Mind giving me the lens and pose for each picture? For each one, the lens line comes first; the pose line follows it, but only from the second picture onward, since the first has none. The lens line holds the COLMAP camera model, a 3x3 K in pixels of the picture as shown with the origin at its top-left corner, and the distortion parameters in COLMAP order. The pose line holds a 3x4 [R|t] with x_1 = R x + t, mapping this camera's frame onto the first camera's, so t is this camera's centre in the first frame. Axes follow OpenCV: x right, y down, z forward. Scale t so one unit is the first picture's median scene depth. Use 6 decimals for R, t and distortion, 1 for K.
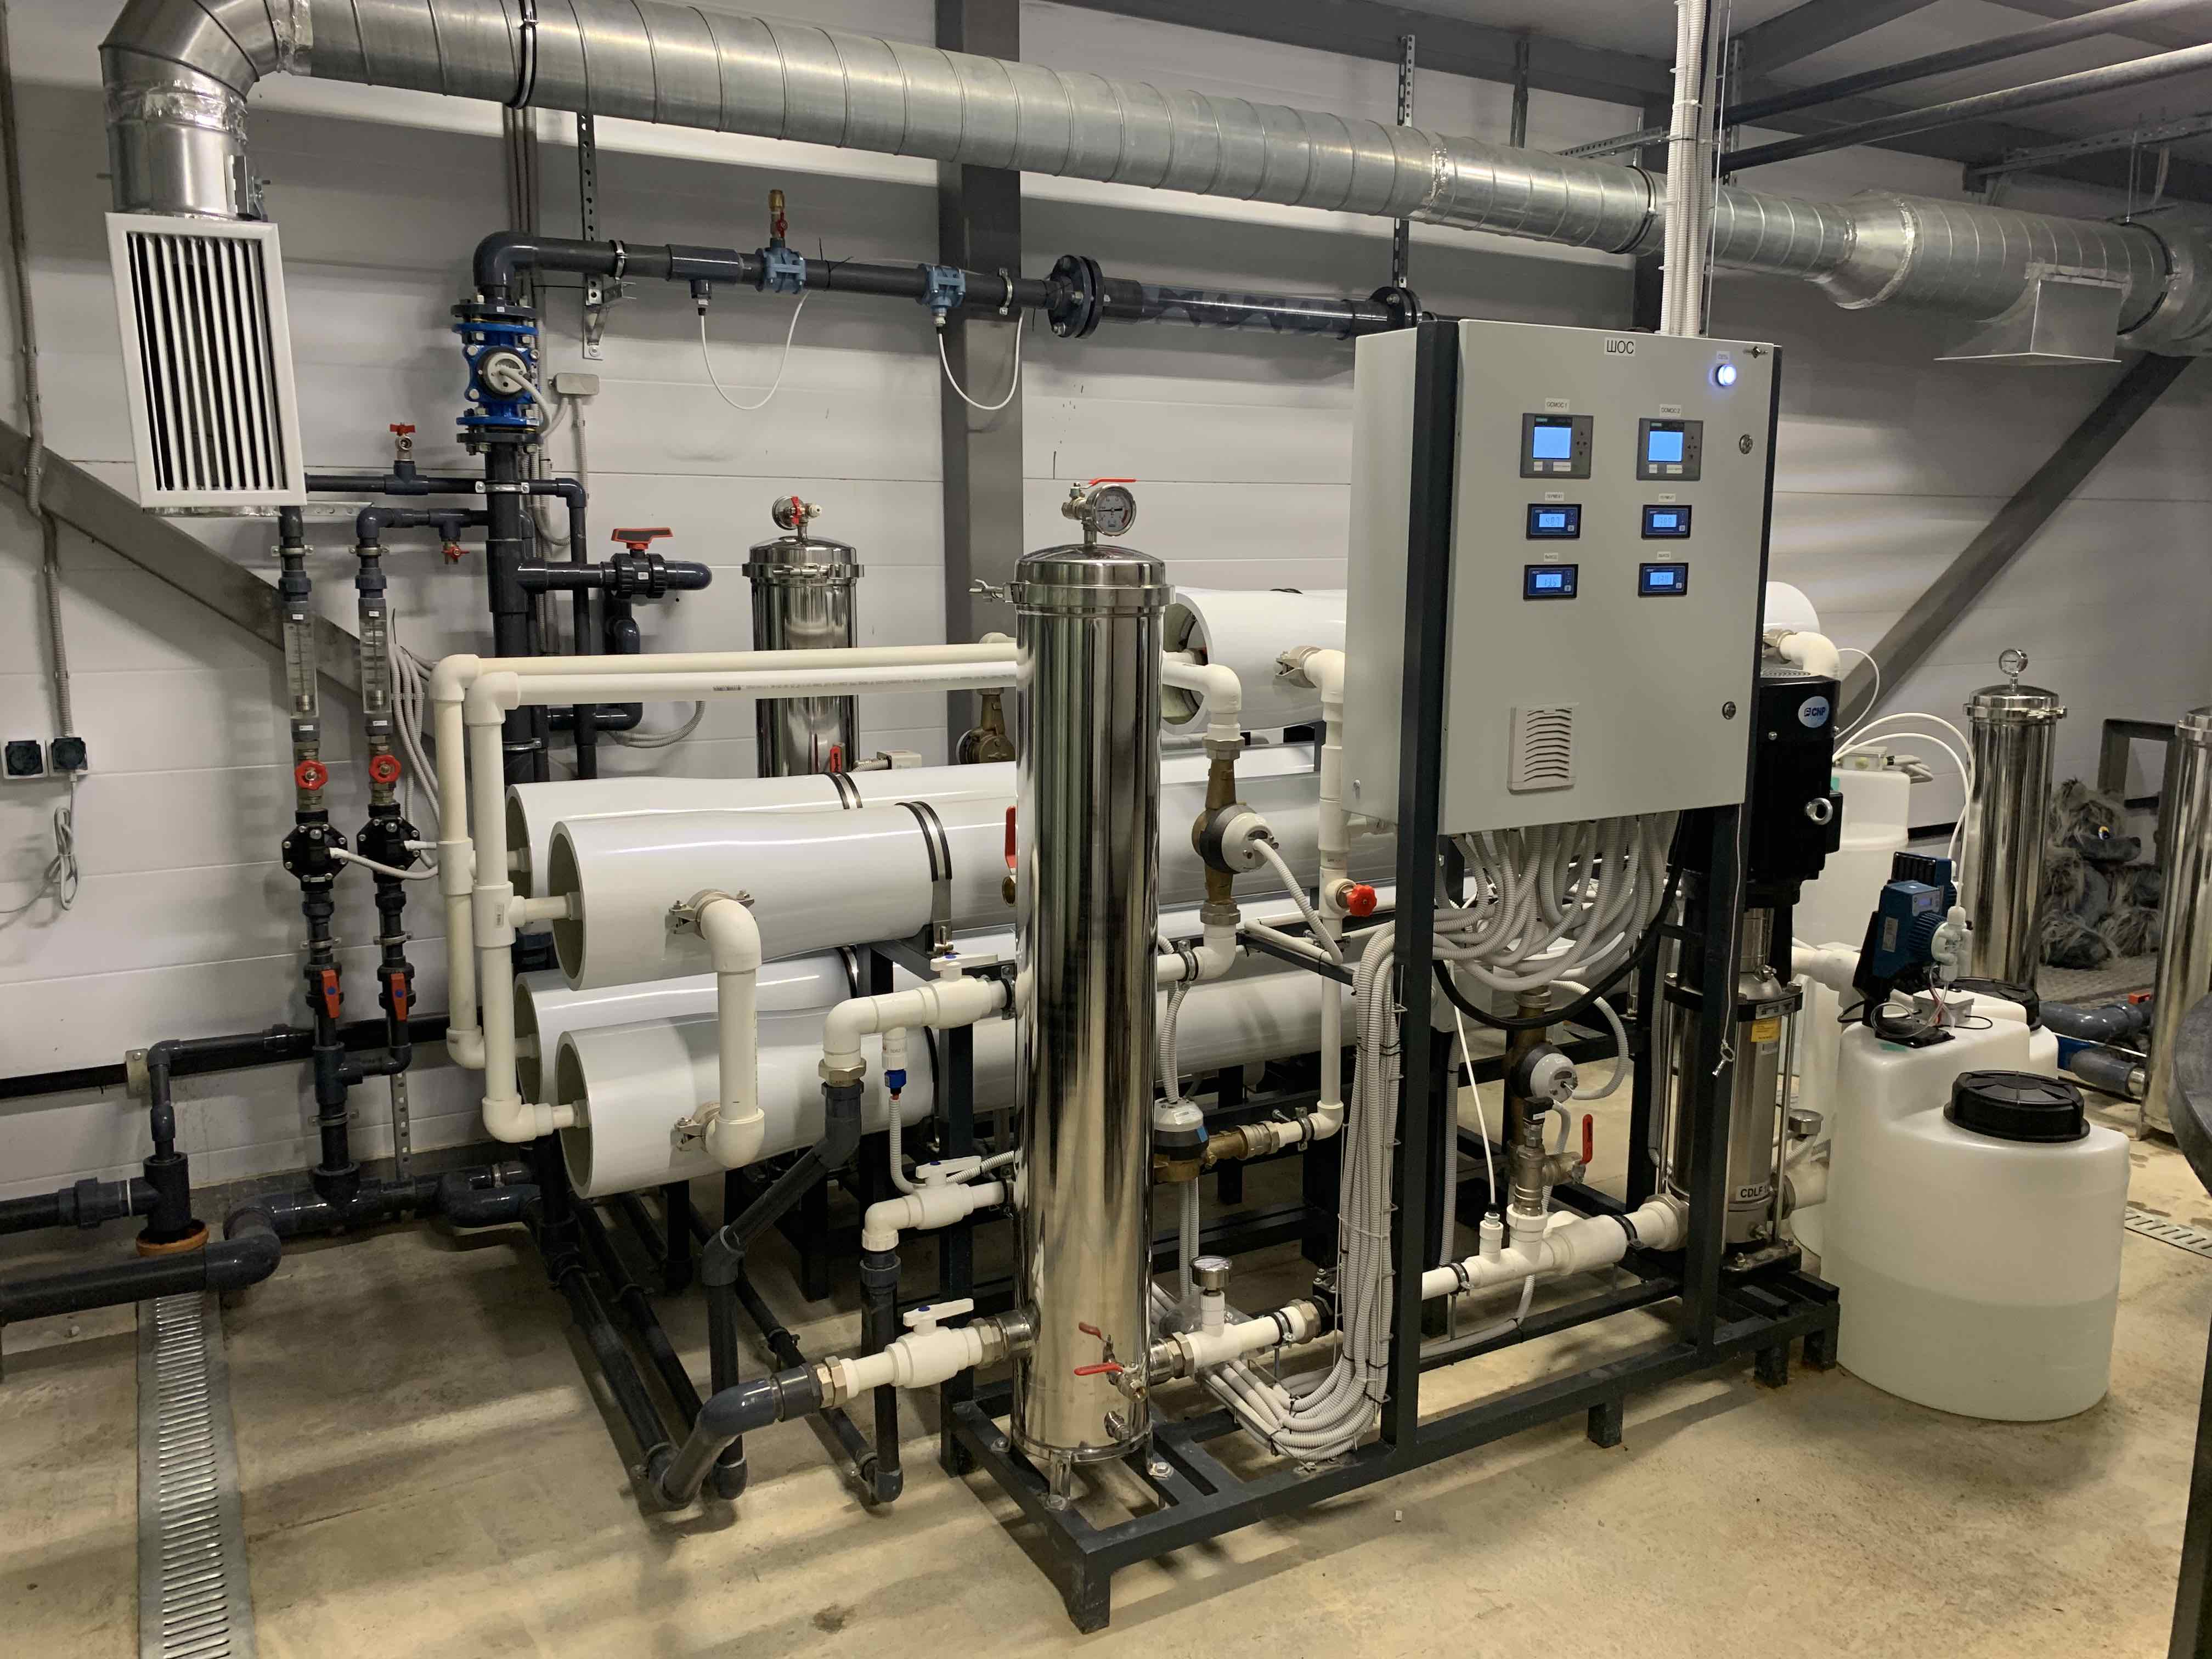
lens RADIAL K [[1679.2, 0, 1106.0], [0, 1679.2, 829.5], [0, 0, 1]] dist [0.087794, -0.161900]
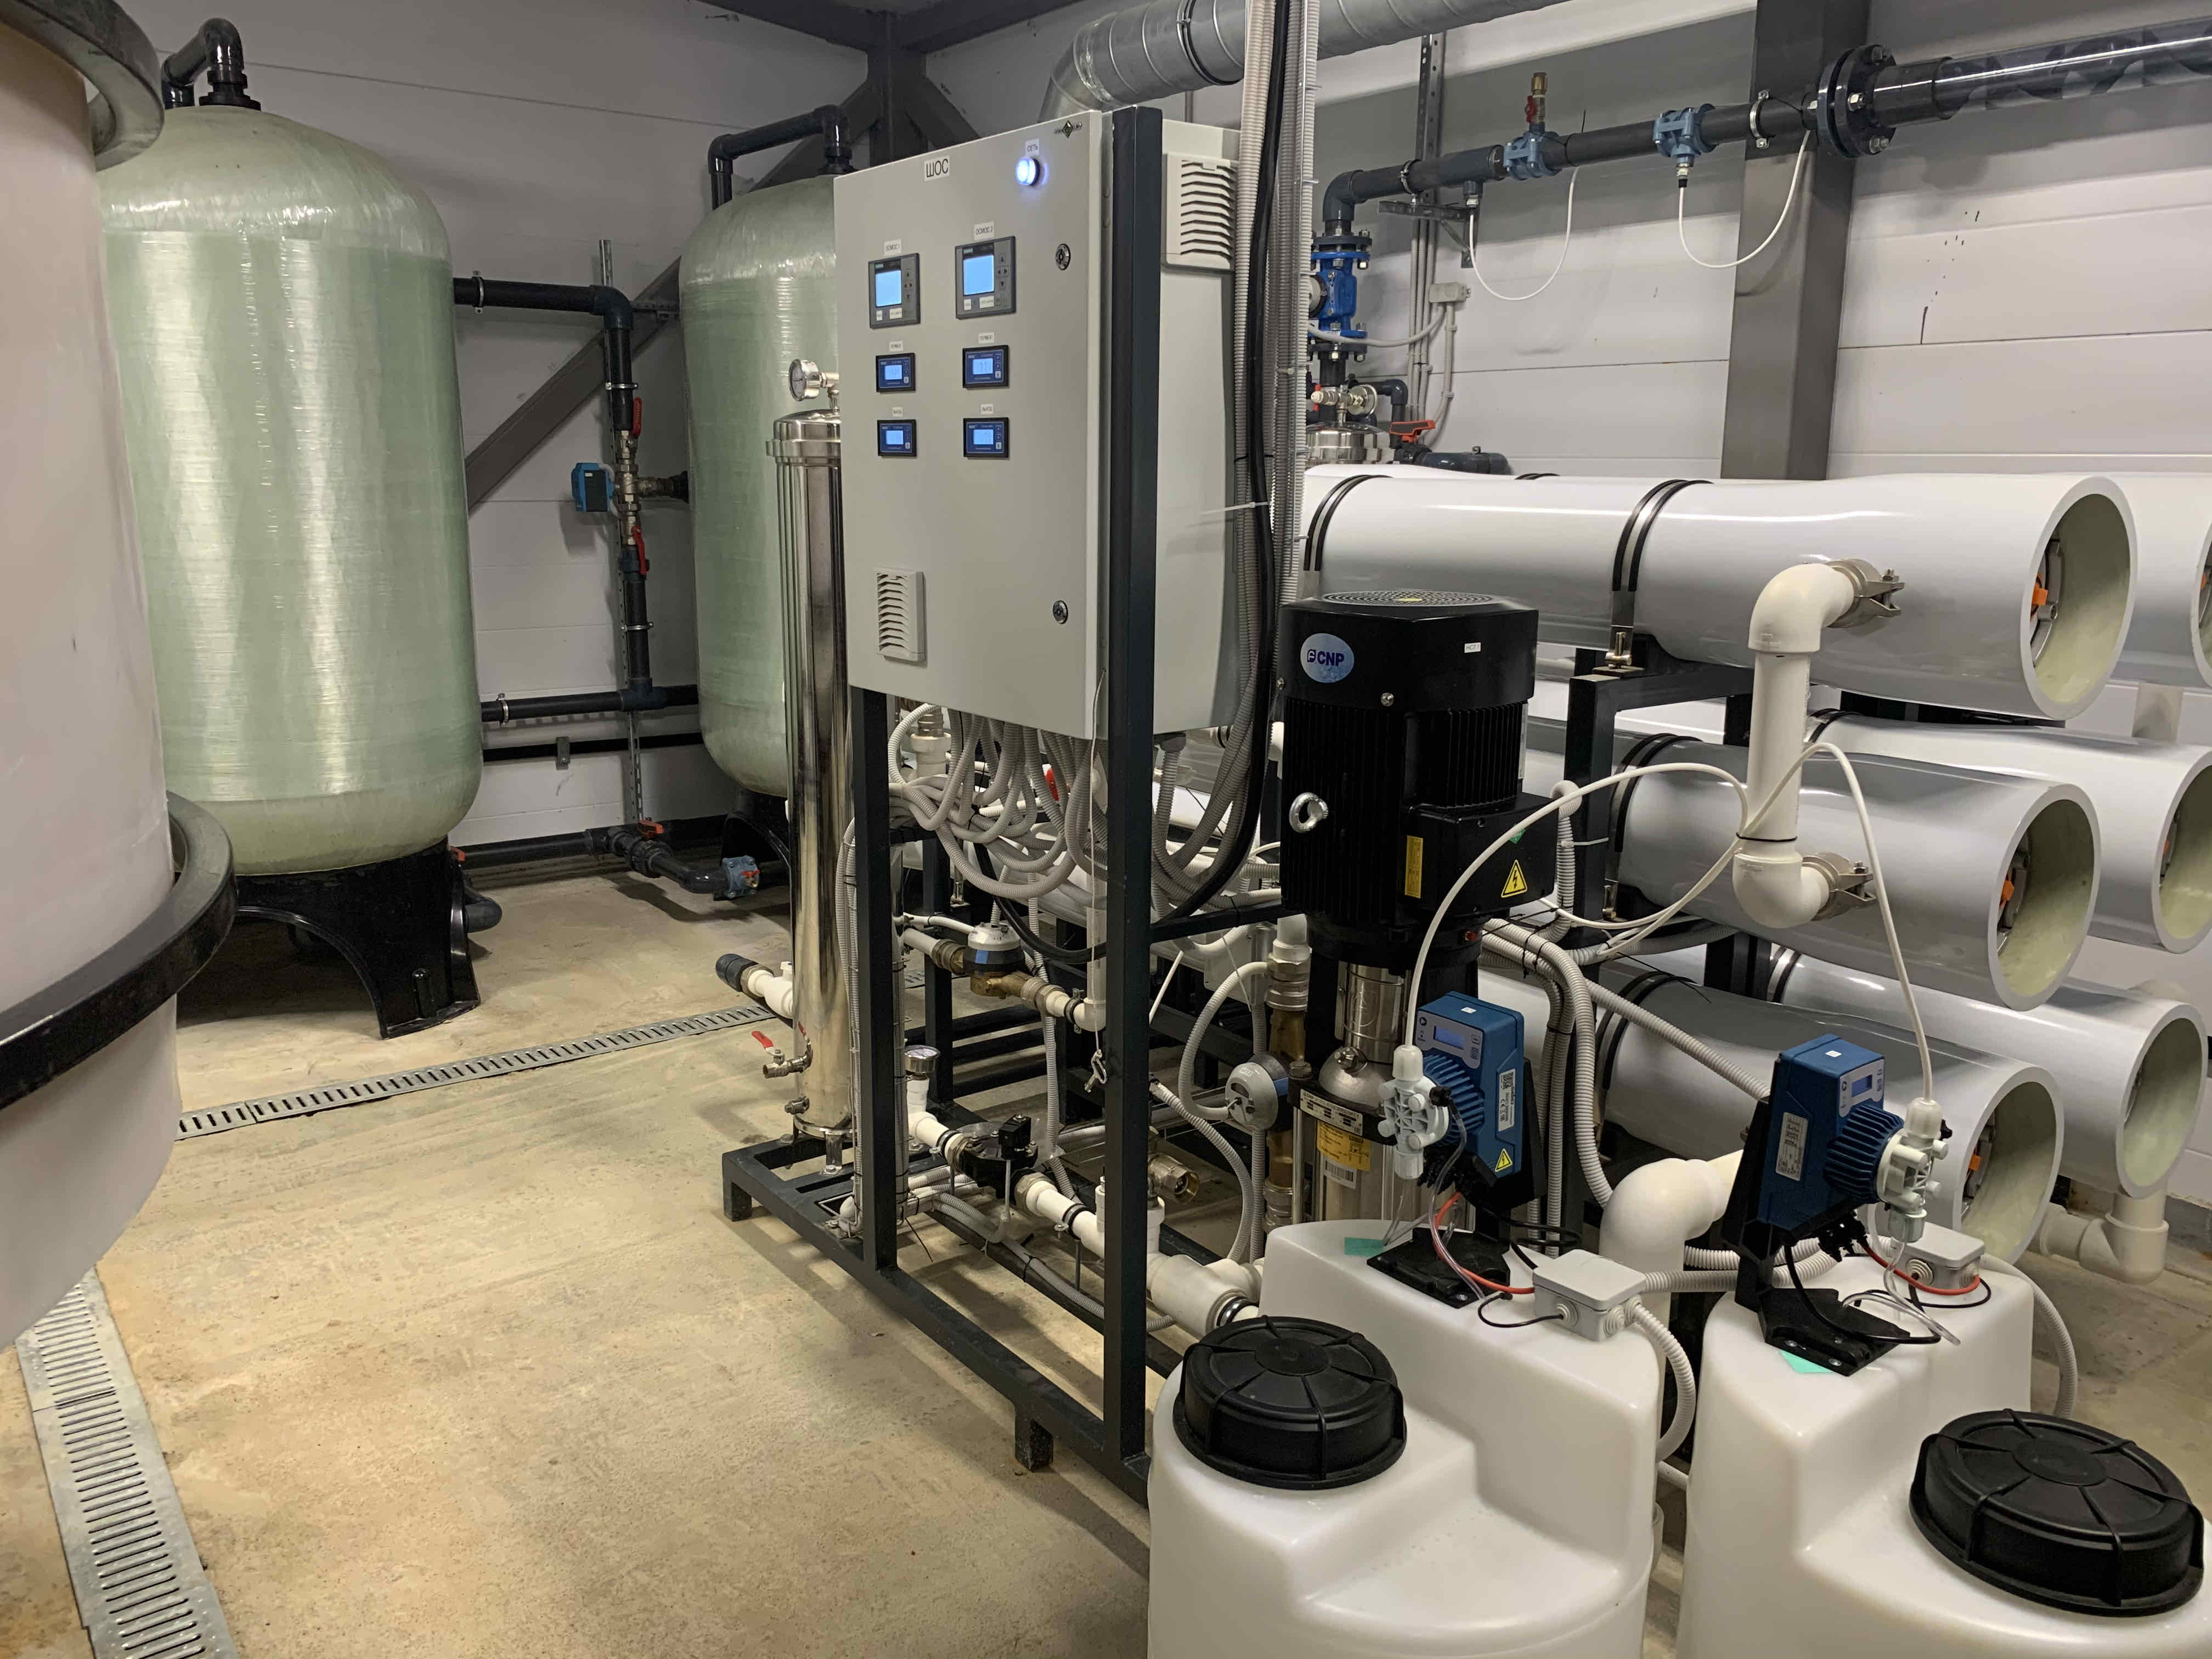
lens RADIAL K [[1679.2, 0, 1106.0], [0, 1679.2, 829.5], [0, 0, 1]] dist [0.087794, -0.161900]
pose [[0.127422, 0.209419, -0.969488, 1.202931], [-0.181549, 0.965866, 0.184775, -0.126993], [0.975091, 0.152465, 0.161093, 0.964717]]
